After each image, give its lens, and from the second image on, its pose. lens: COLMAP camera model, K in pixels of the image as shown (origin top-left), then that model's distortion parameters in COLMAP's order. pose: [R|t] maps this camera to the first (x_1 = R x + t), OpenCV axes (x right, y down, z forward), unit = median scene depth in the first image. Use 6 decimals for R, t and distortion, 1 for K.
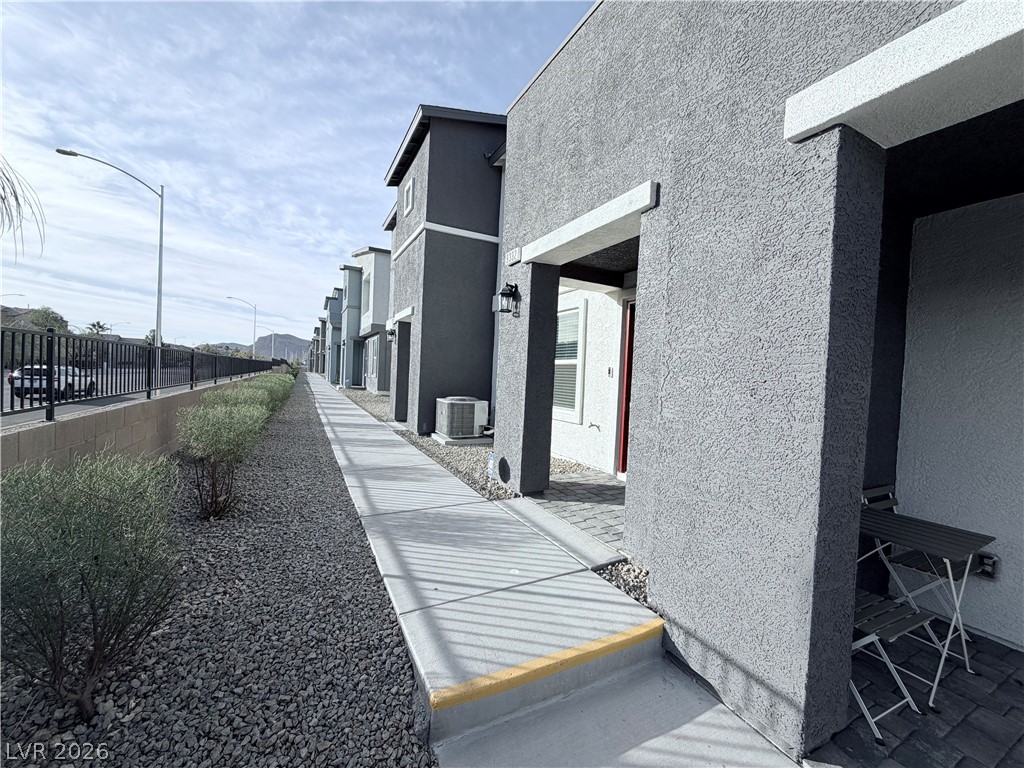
lens RADIAL K [[407.1, 0, 512.0], [0, 407.1, 384.0], [0, 0, 1]] dist [-0.000942, 0.000378]
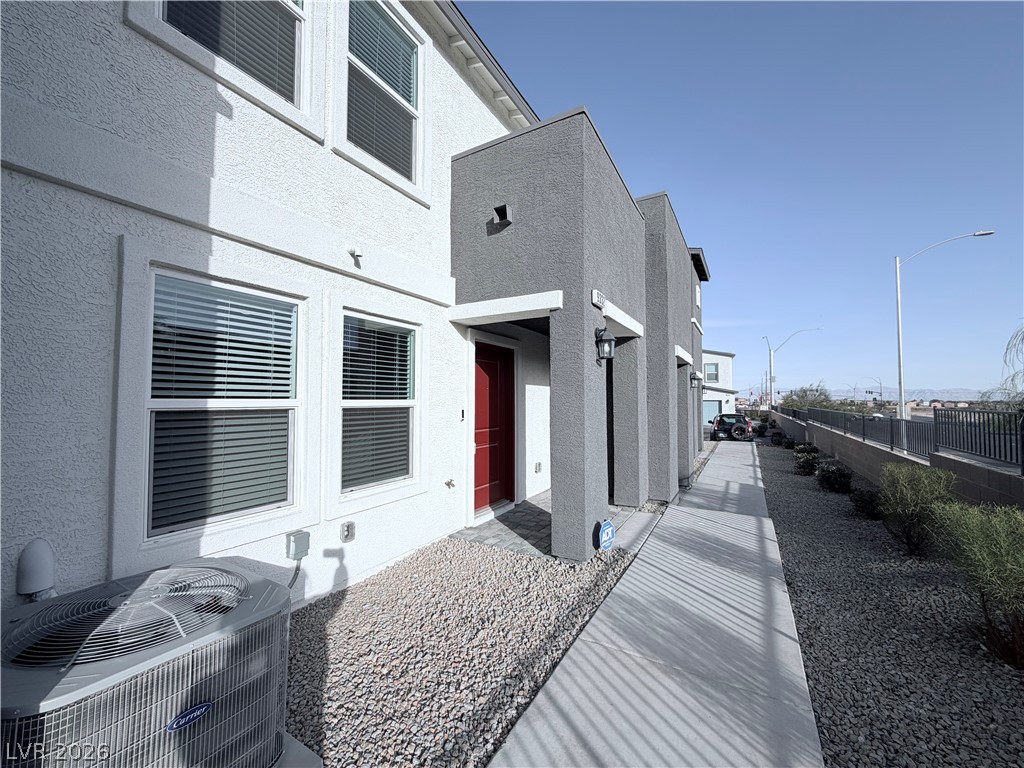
lens RADIAL K [[407.1, 0, 512.0], [0, 407.1, 384.0], [0, 0, 1]] dist [-0.000942, 0.000378]
pose [[-0.535044, -0.006407, 0.844800, -0.809595], [0.003242, 0.999948, 0.009637, -0.150130], [-0.844818, 0.007895, -0.534995, 1.984692]]
